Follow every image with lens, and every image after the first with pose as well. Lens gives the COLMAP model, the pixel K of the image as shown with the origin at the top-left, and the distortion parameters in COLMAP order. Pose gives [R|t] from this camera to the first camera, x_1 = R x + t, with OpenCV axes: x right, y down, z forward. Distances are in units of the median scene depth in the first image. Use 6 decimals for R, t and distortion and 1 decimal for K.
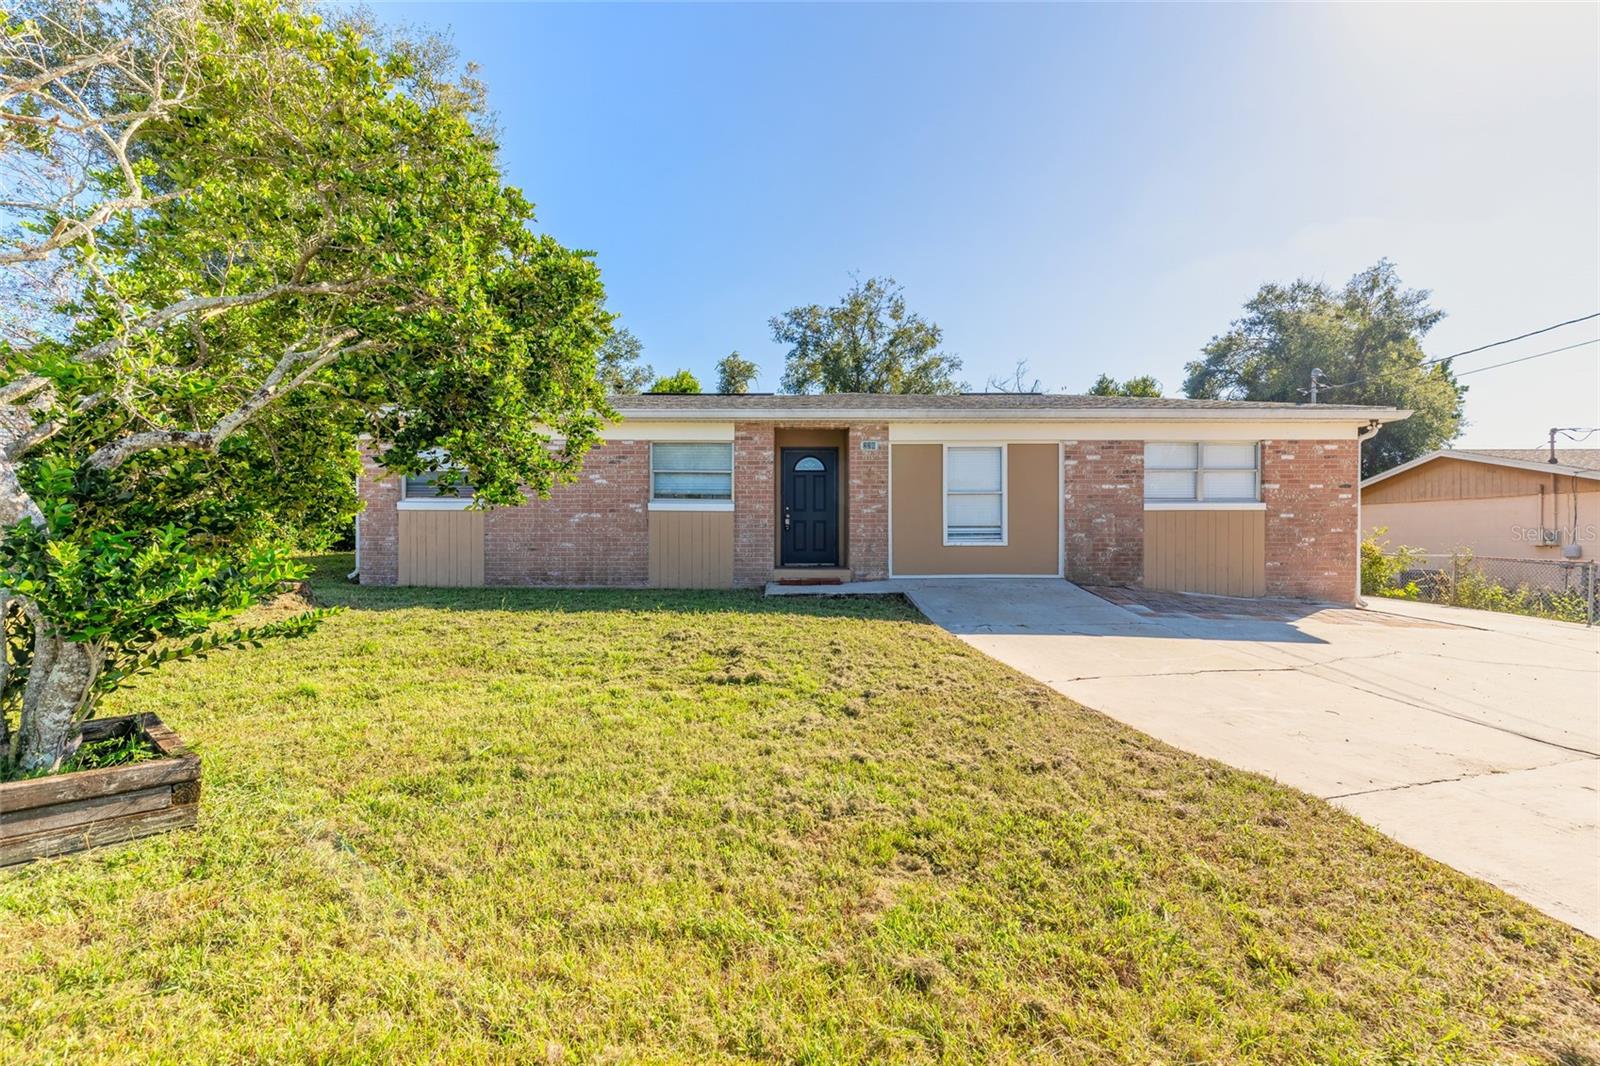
lens RADIAL K [[724.0, 0, 802.5], [0, 724.0, 536.4], [0, 0, 1]] dist [0.008500, -0.001346]
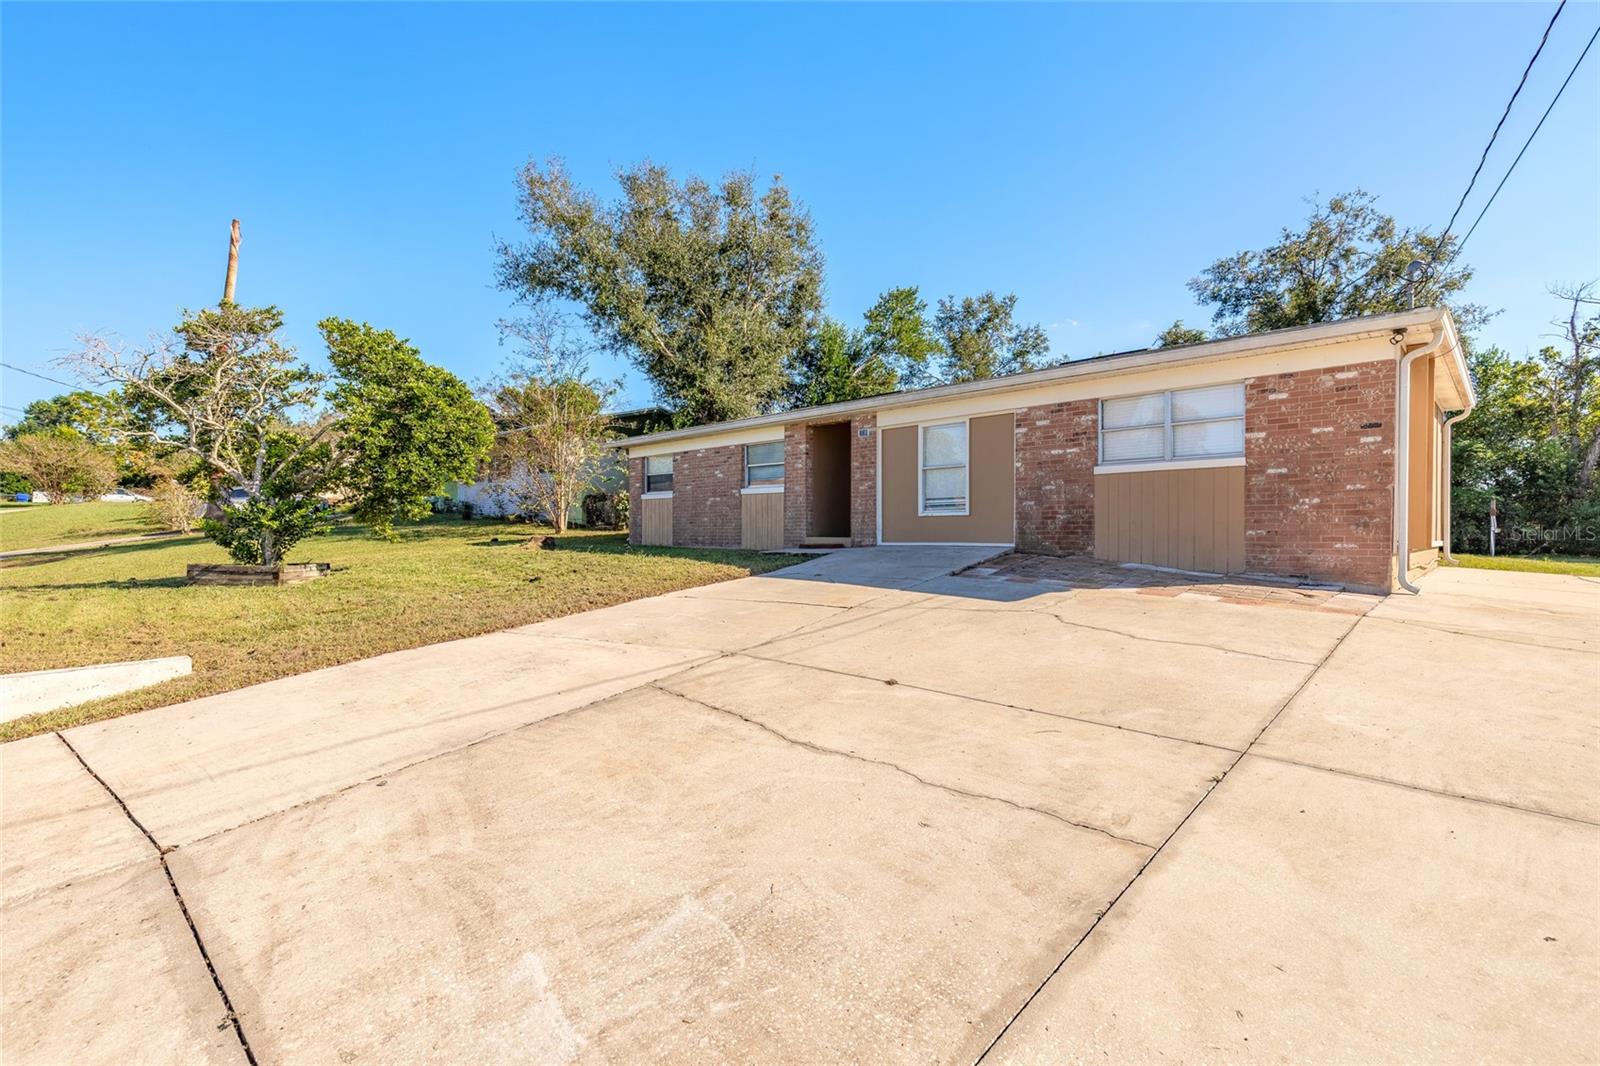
lens RADIAL K [[724.0, 0, 800.2], [0, 724.0, 528.3], [0, 0, 1]] dist [0.008500, -0.001346]
pose [[0.709899, -0.003401, -0.704295, 0.853202], [-0.000519, 0.999986, -0.005353, 0.037689], [0.704303, 0.004166, 0.709887, 0.082048]]
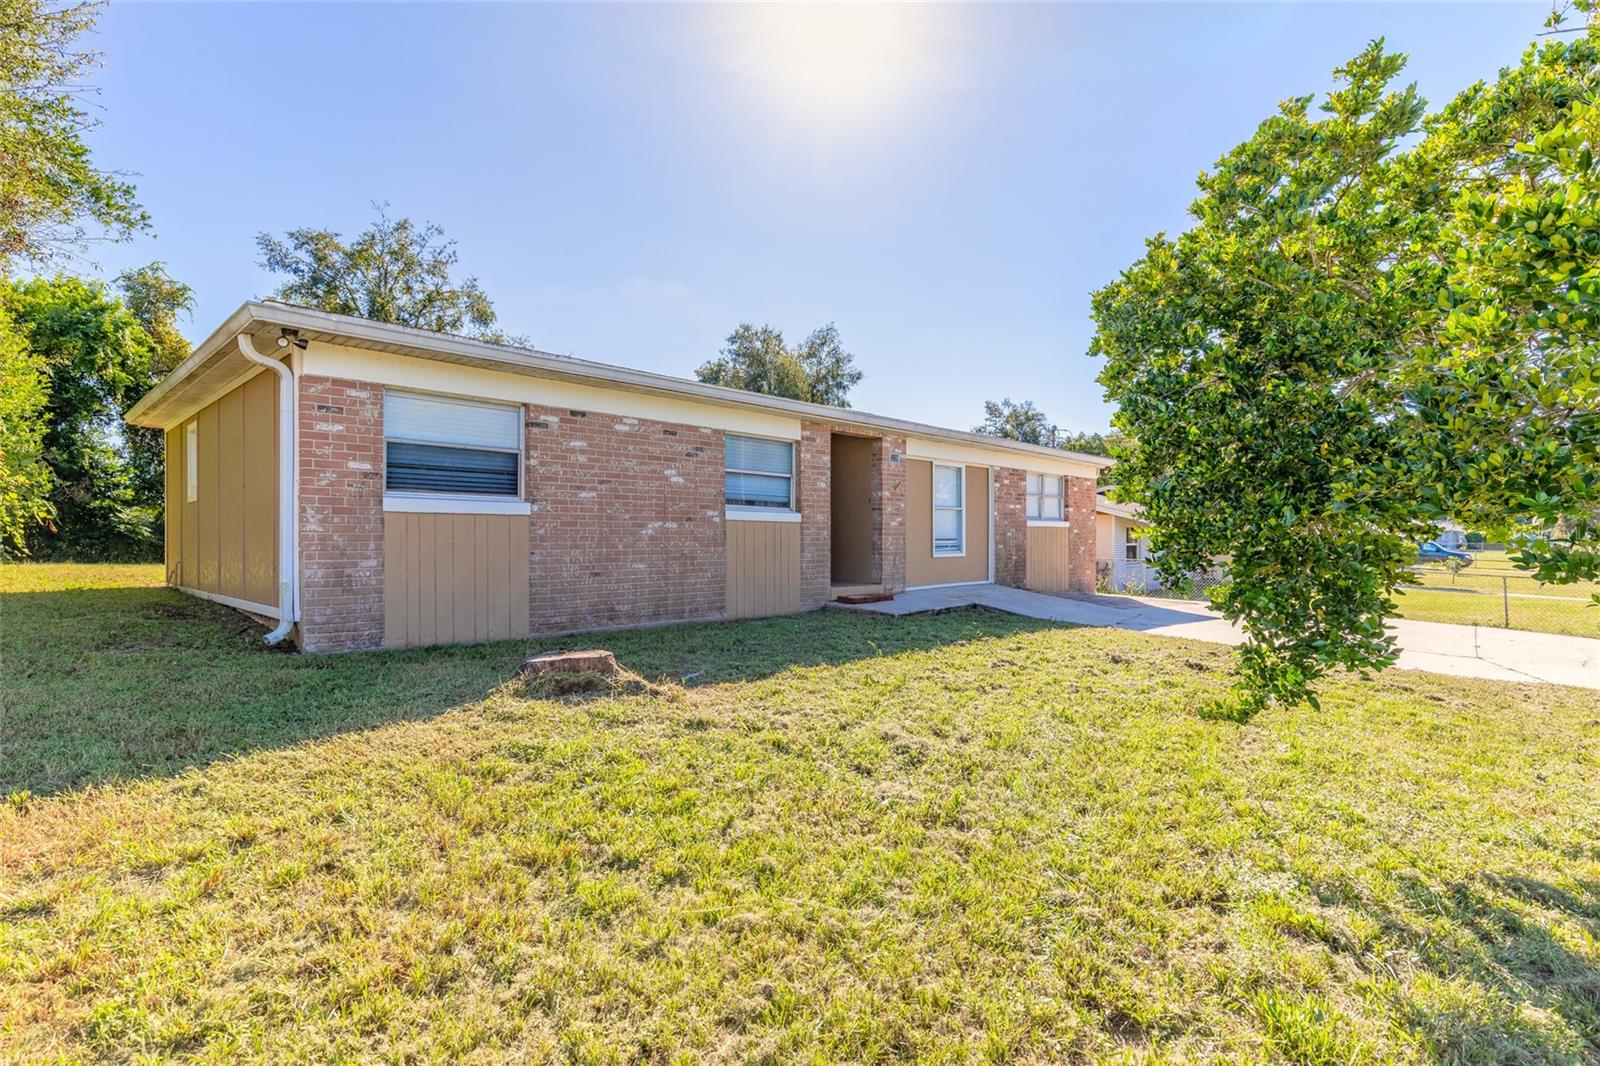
lens RADIAL K [[768.3, 0, 805.6], [0, 768.3, 541.7], [0, 0, 1]] dist [0.000570, 0.000379]
pose [[0.690525, -0.003931, 0.723298, -0.750883], [0.001566, 0.999991, 0.003939, -0.015013], [-0.723307, -0.001587, 0.690525, 0.360275]]
